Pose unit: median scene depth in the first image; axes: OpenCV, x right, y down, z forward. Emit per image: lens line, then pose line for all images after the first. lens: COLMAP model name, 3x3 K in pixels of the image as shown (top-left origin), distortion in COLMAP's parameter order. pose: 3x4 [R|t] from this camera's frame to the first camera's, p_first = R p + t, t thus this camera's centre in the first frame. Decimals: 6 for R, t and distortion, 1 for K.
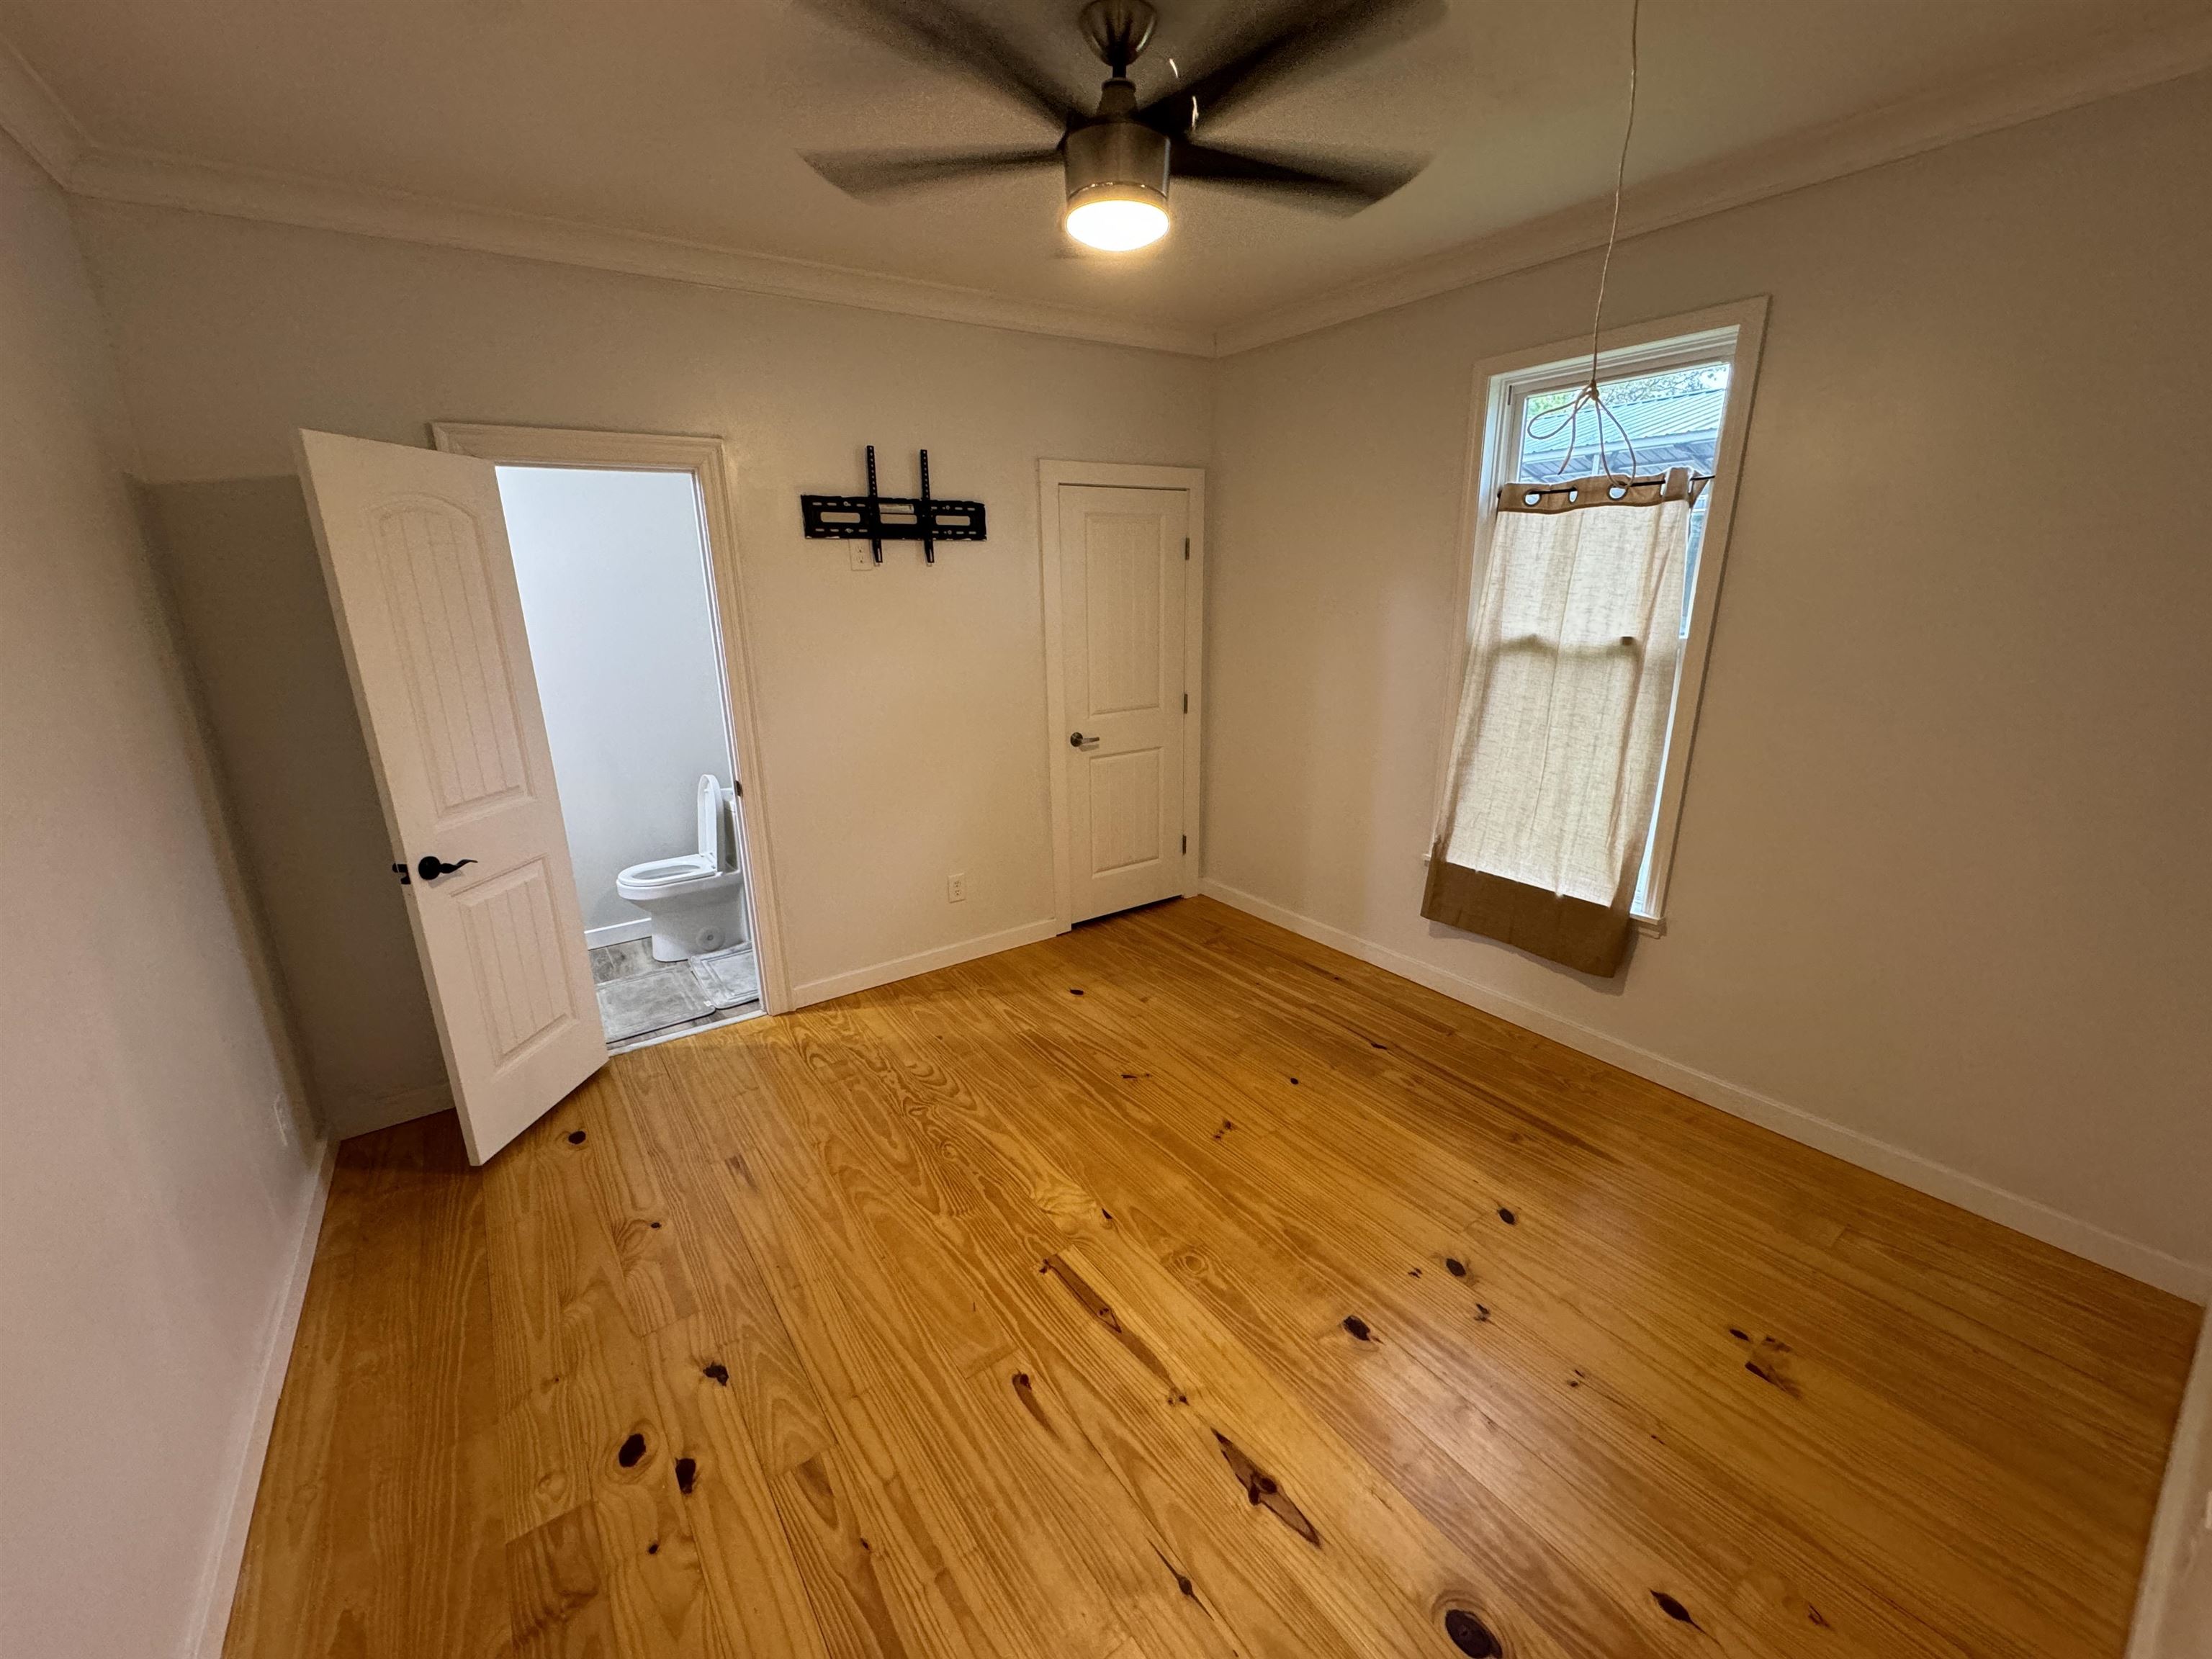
lens RADIAL K [[878.0, 0, 1100.9], [0, 878.0, 827.7], [0, 0, 1]] dist [-0.002598, 0.000374]
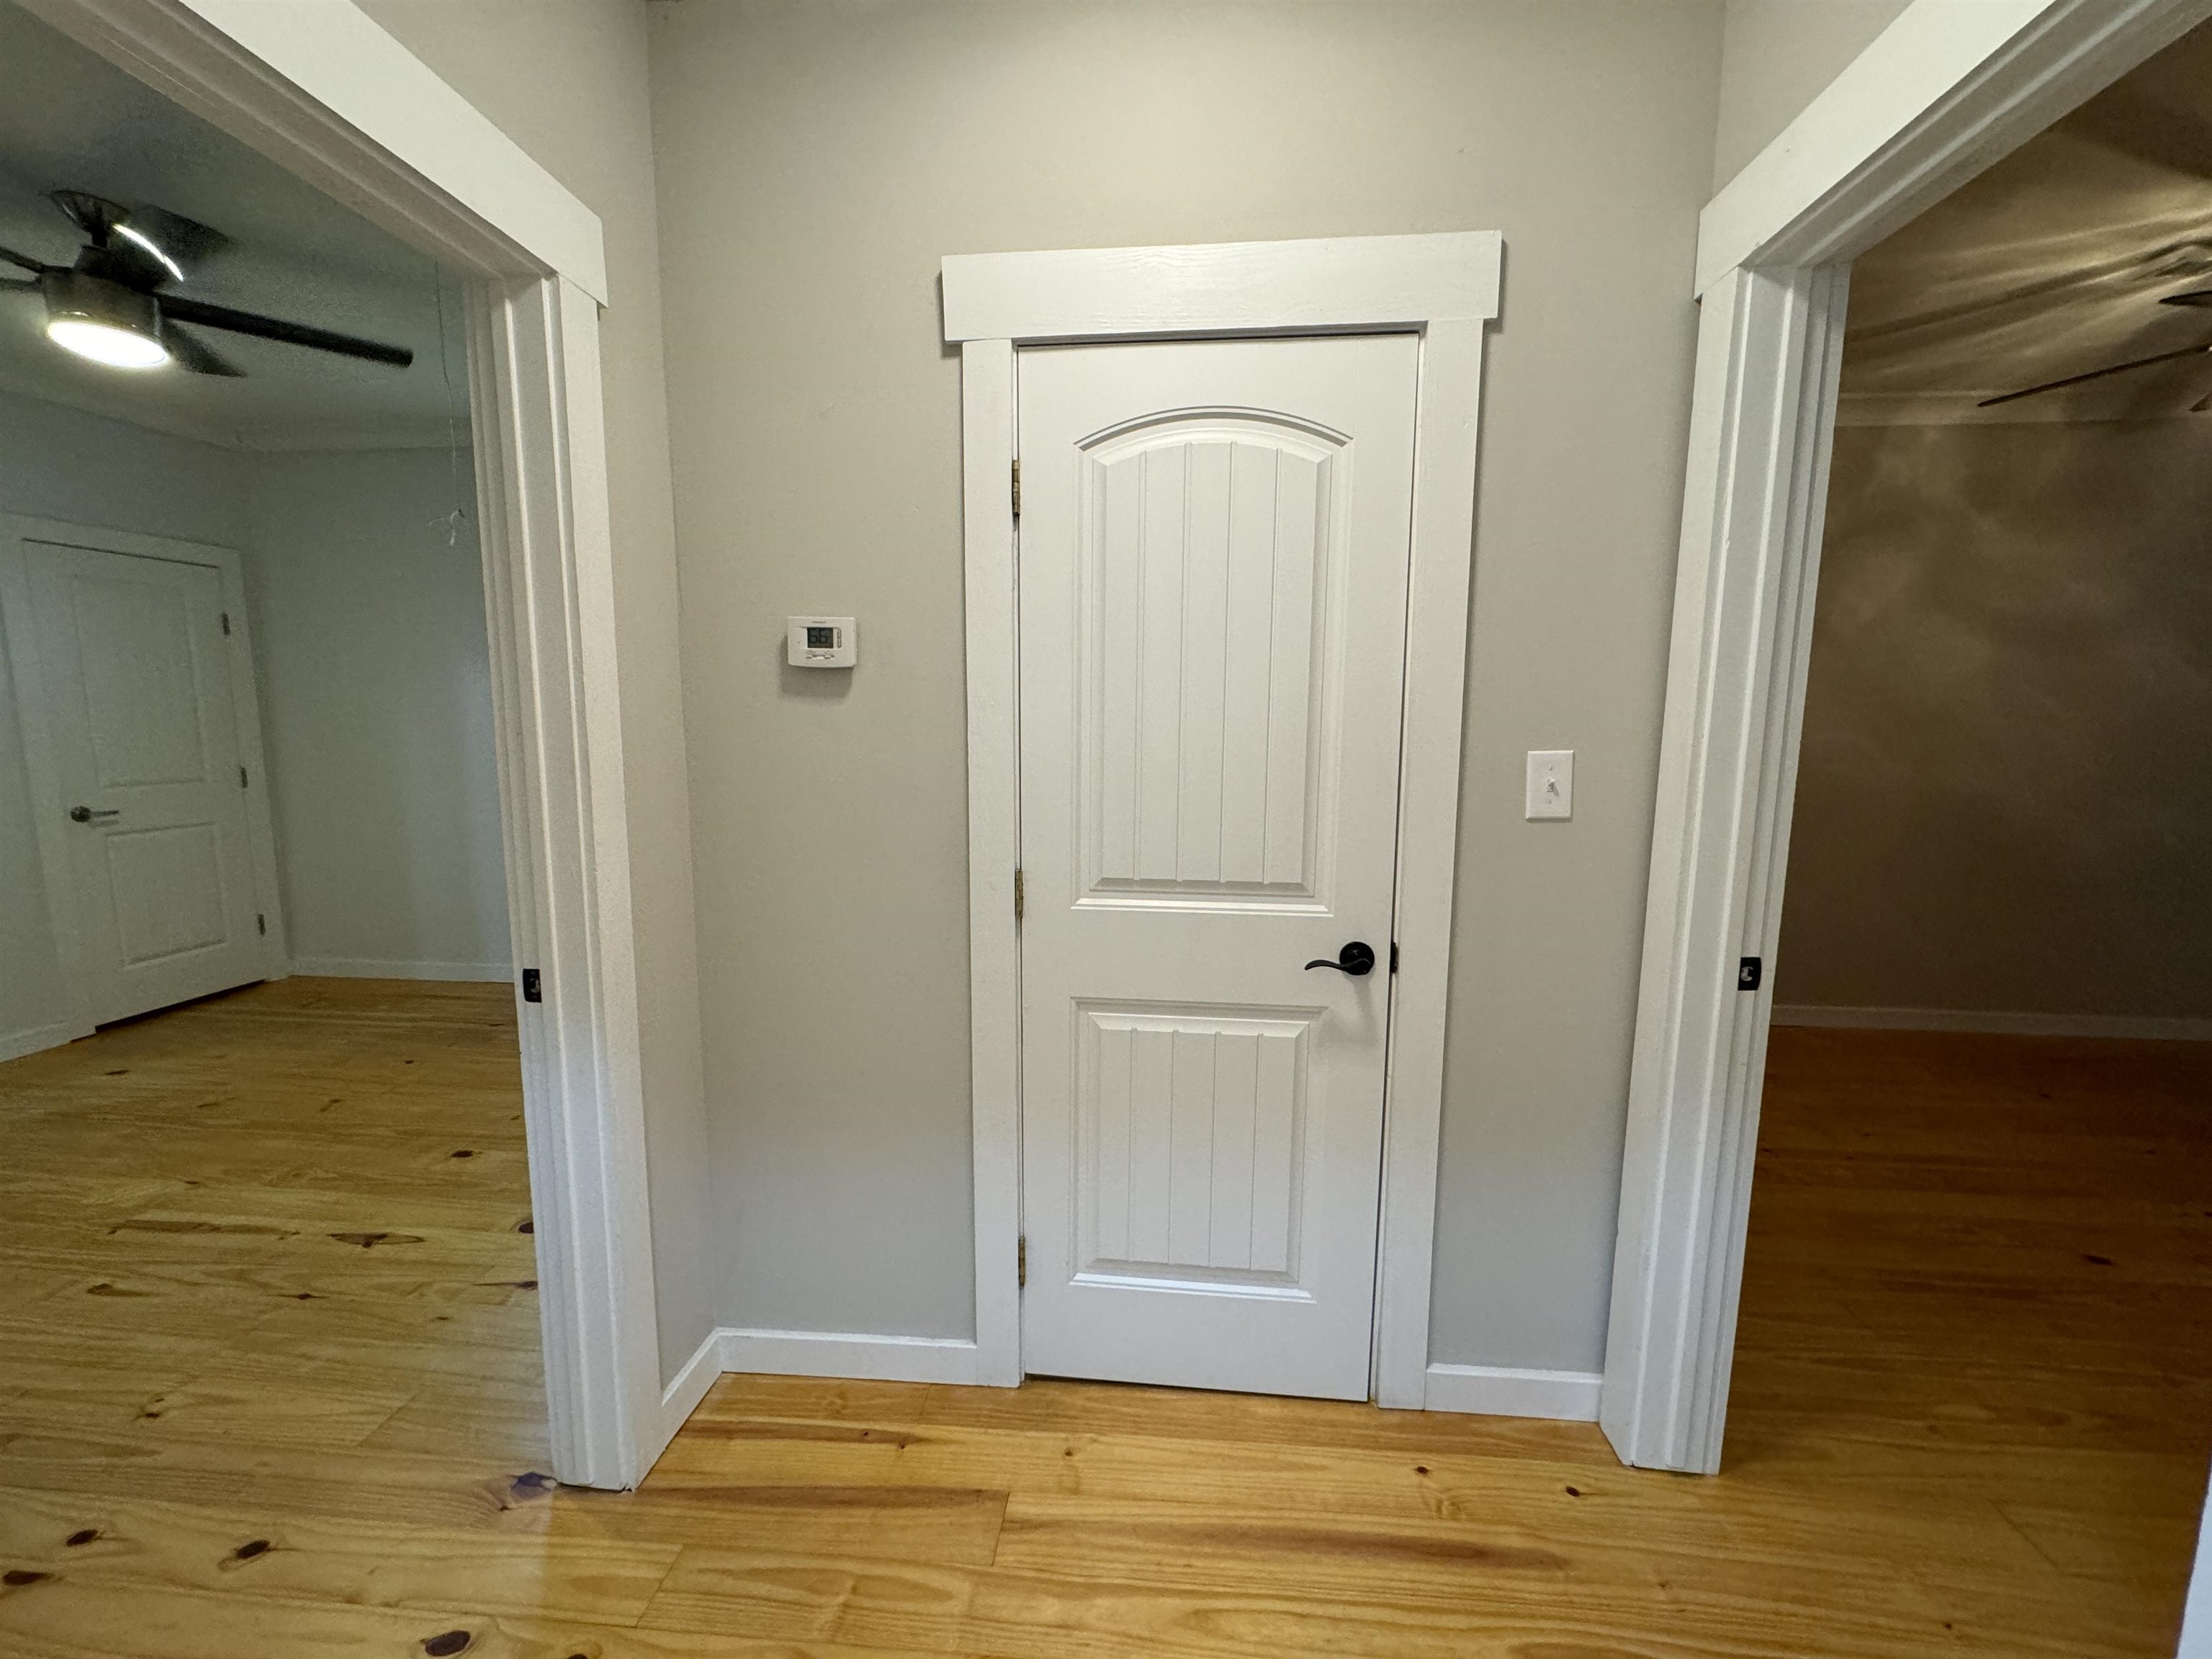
lens RADIAL K [[878.0, 0, 1100.9], [0, 878.0, 827.7], [0, 0, 1]] dist [-0.002598, 0.000374]
pose [[0.650890, -0.081465, 0.754789, -0.040294], [0.195575, 0.978661, -0.063026, 0.282268], [-0.733548, 0.188640, 0.652933, -0.573673]]
